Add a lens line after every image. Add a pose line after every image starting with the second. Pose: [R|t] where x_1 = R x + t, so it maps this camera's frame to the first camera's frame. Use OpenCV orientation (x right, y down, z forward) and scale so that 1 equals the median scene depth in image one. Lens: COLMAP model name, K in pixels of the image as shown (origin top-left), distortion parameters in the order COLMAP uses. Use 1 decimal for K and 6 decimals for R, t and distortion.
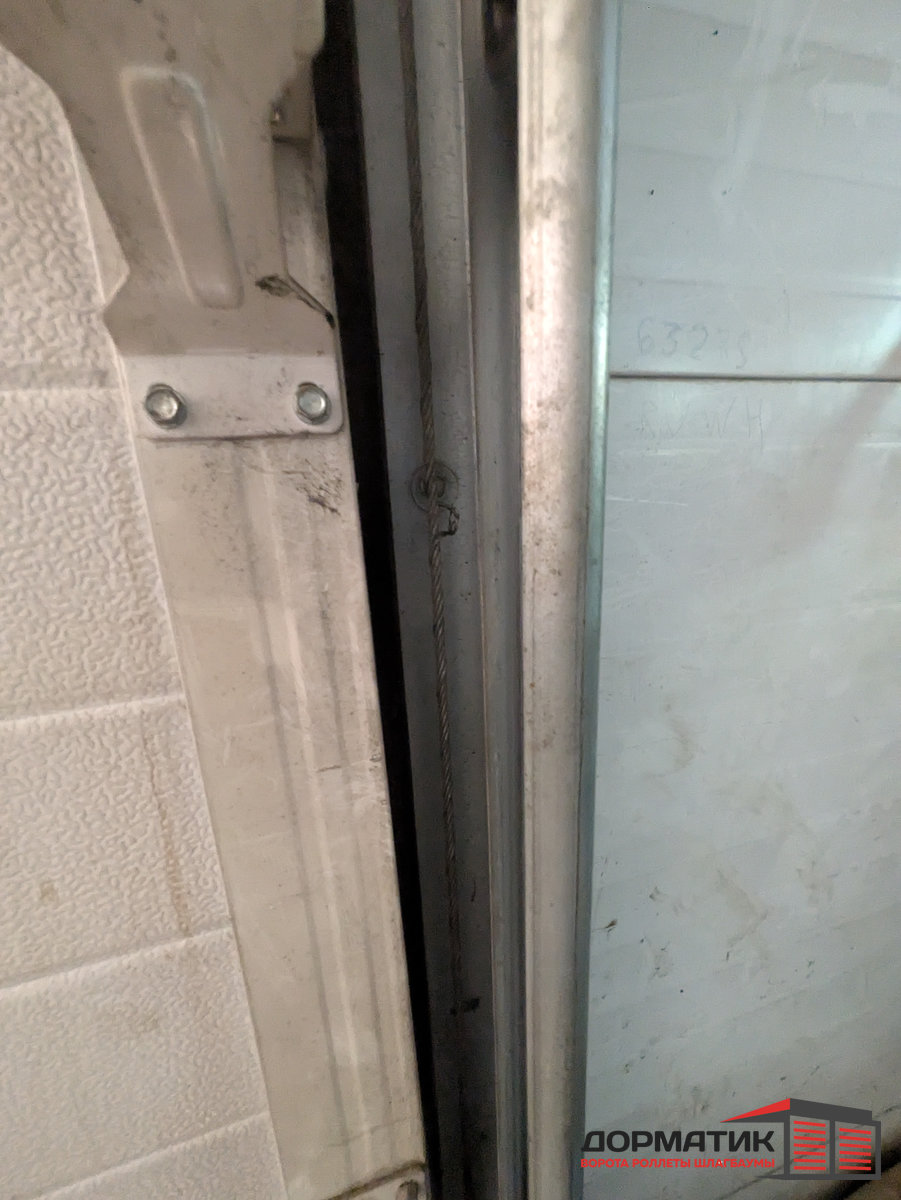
lens RADIAL K [[485.9, 0, 452.0], [0, 485.9, 602.5], [0, 0, 1]] dist [0.006416, -0.000051]
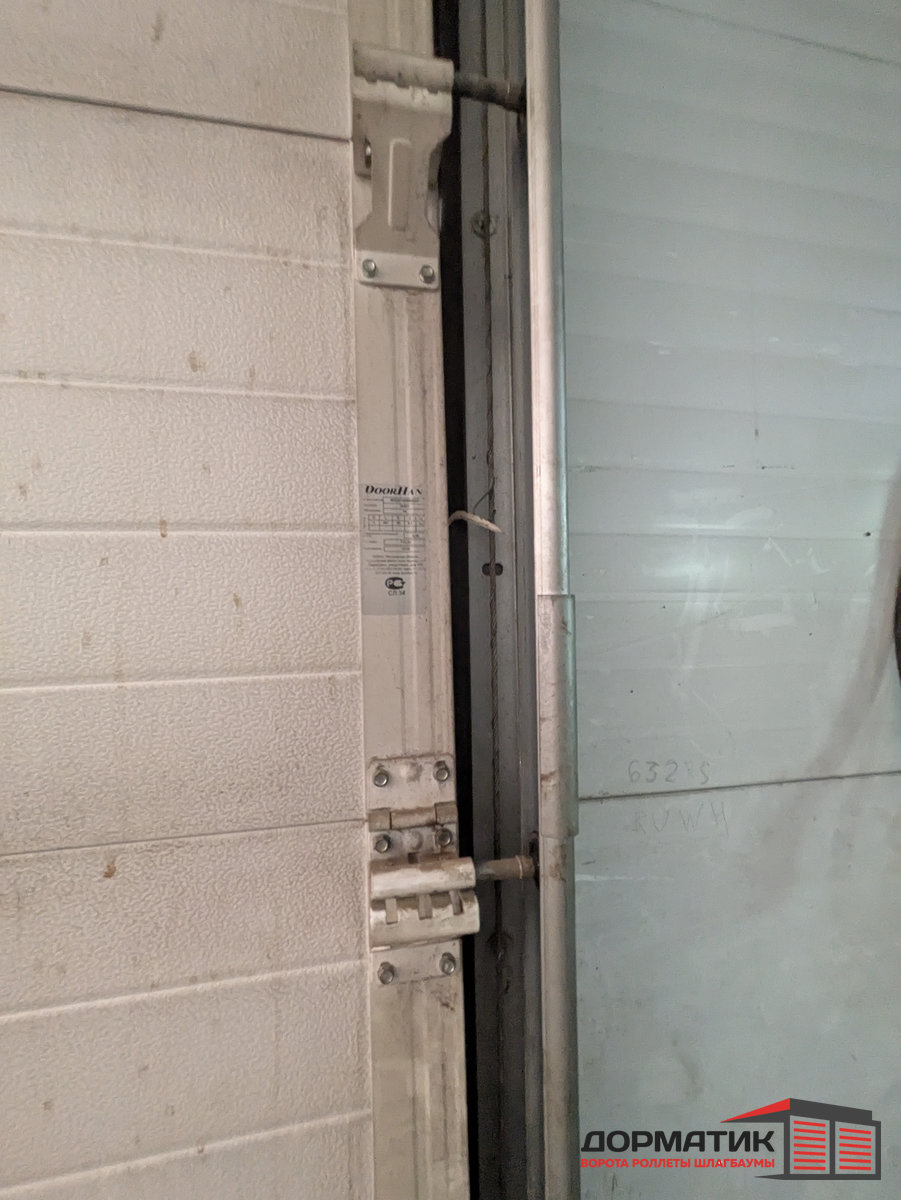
lens RADIAL K [[485.9, 0, 450.8], [0, 485.9, 600.8], [0, 0, 1]] dist [0.006416, -0.000051]
pose [[0.994666, 0.028060, -0.099256, -0.094936], [-0.053322, 0.963611, -0.261937, -1.302078], [0.088295, 0.265832, 0.959967, -1.414953]]
